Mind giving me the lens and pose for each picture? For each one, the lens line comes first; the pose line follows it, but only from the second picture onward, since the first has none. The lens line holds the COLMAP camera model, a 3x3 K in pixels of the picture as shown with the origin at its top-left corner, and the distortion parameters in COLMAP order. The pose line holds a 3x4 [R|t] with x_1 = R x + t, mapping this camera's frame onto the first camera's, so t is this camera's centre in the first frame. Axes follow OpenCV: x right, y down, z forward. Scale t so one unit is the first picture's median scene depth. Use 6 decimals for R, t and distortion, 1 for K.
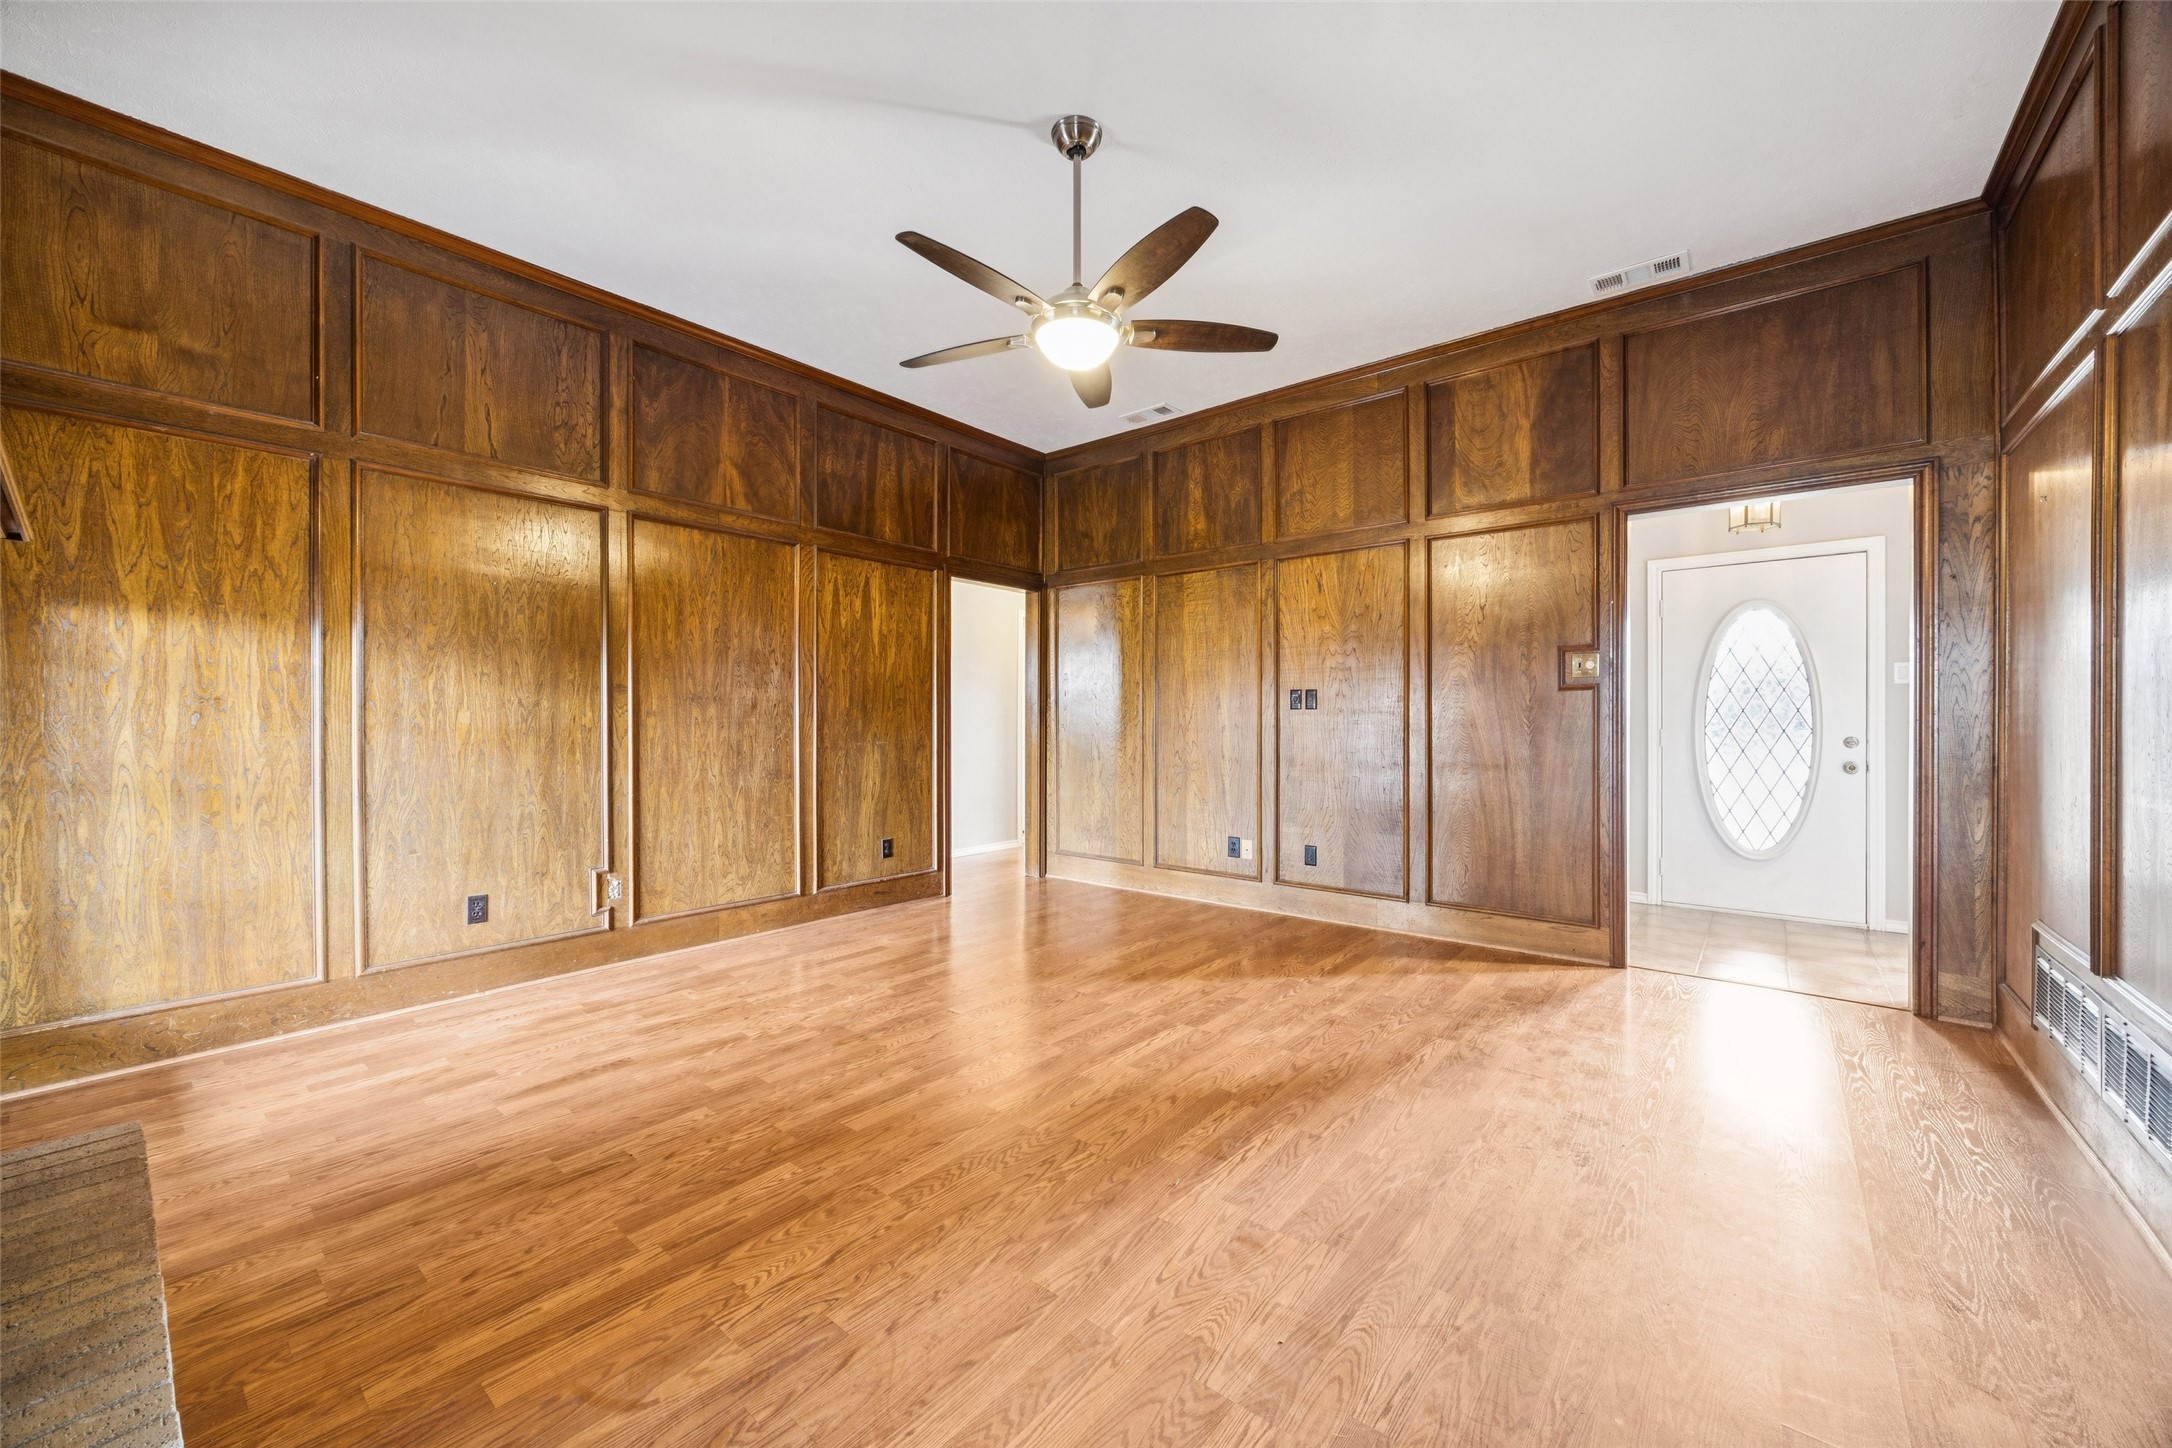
lens RADIAL K [[817.4, 0, 1086.0], [0, 817.4, 724.0], [0, 0, 1]] dist [-0.001228, -0.000037]
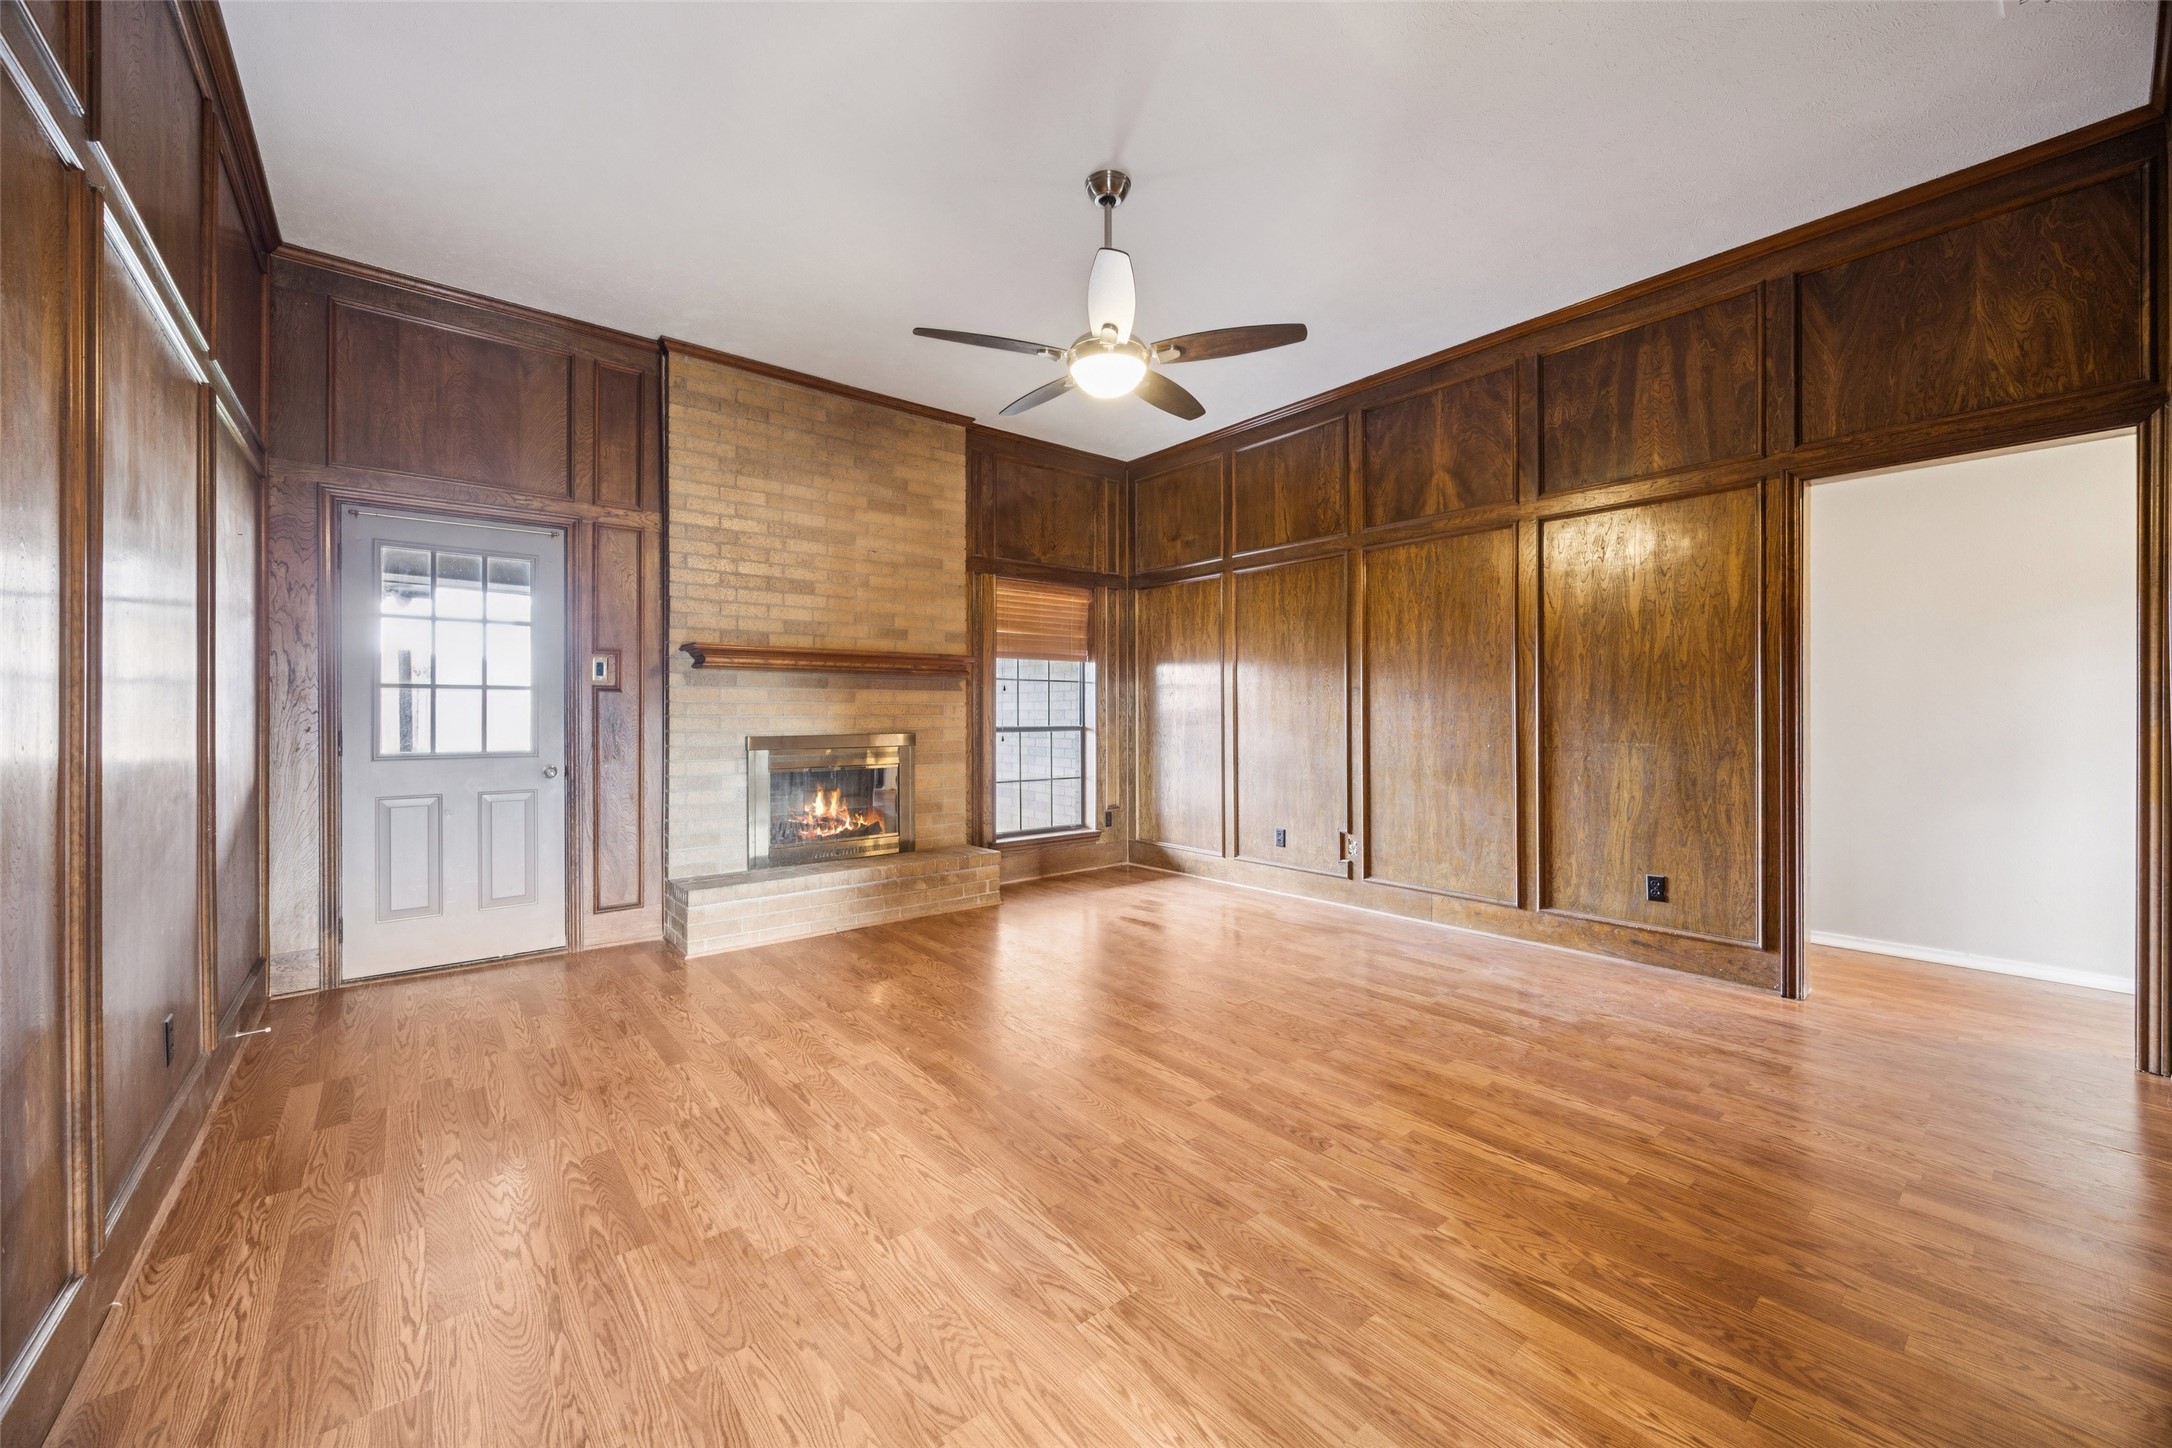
lens RADIAL K [[833.4, 0, 1096.6], [0, 833.4, 709.9], [0, 0, 1]] dist [-0.010039, -0.000226]
pose [[-0.184413, -0.006060, -0.982830, 0.792251], [-0.003230, 0.999979, -0.005559, -0.004664], [0.982843, 0.002149, -0.184429, 0.864800]]
